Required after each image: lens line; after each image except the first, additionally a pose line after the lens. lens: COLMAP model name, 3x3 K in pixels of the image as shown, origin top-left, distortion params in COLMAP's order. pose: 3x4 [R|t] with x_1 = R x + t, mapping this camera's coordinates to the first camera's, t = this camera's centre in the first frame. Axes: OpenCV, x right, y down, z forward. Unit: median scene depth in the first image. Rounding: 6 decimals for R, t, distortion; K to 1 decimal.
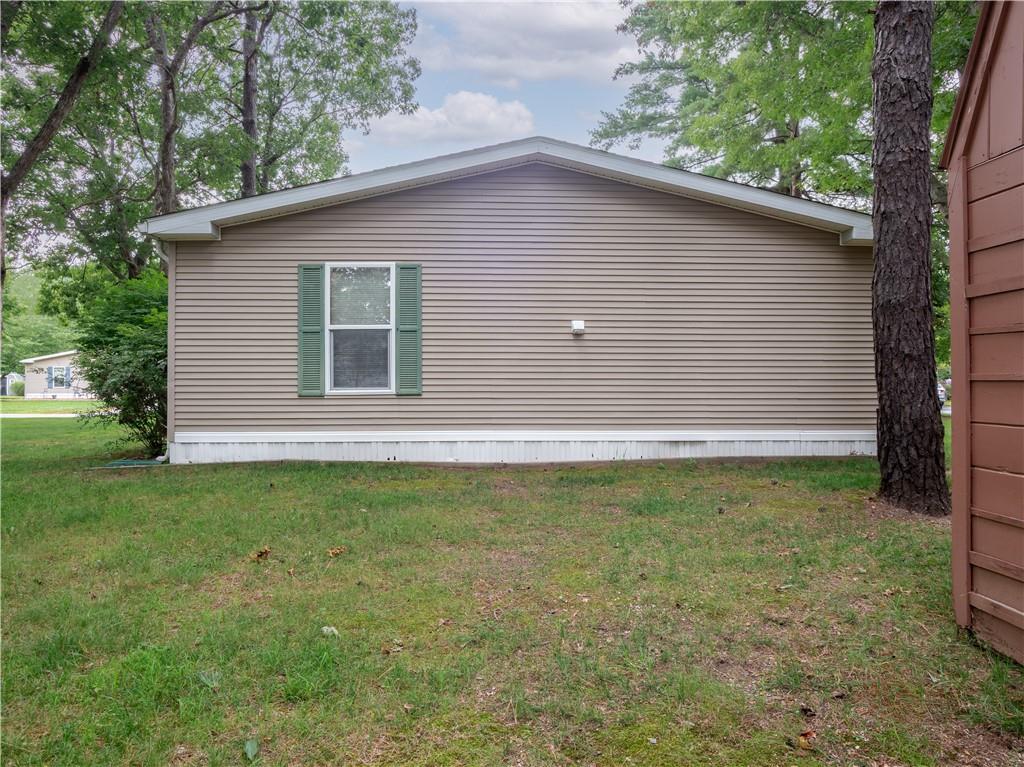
lens RADIAL K [[714.3, 0, 512.0], [0, 714.3, 383.5], [0, 0, 1]] dist [0.003833, 0.000664]
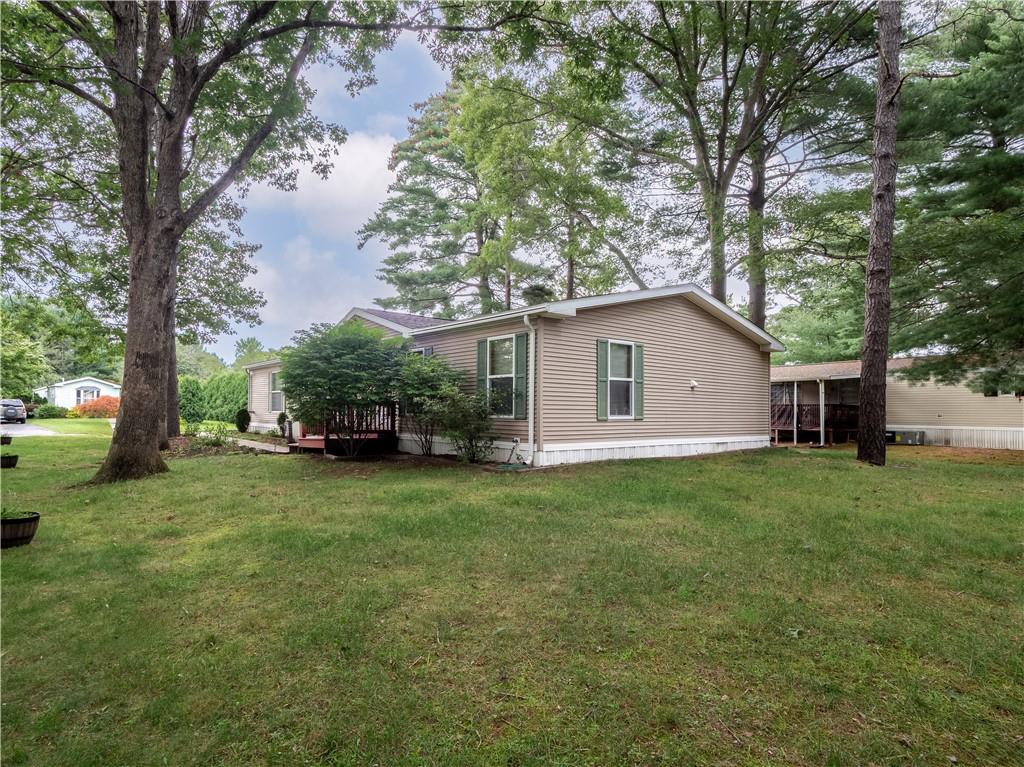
lens RADIAL K [[575.5, 0, 512.0], [0, 575.5, 383.5], [0, 0, 1]] dist [-0.001566, 0.000638]
pose [[0.791724, 0.038234, 0.609682, -1.238195], [-0.002770, 0.998254, -0.059005, 0.011956], [-0.610873, 0.045027, 0.790447, 0.087589]]
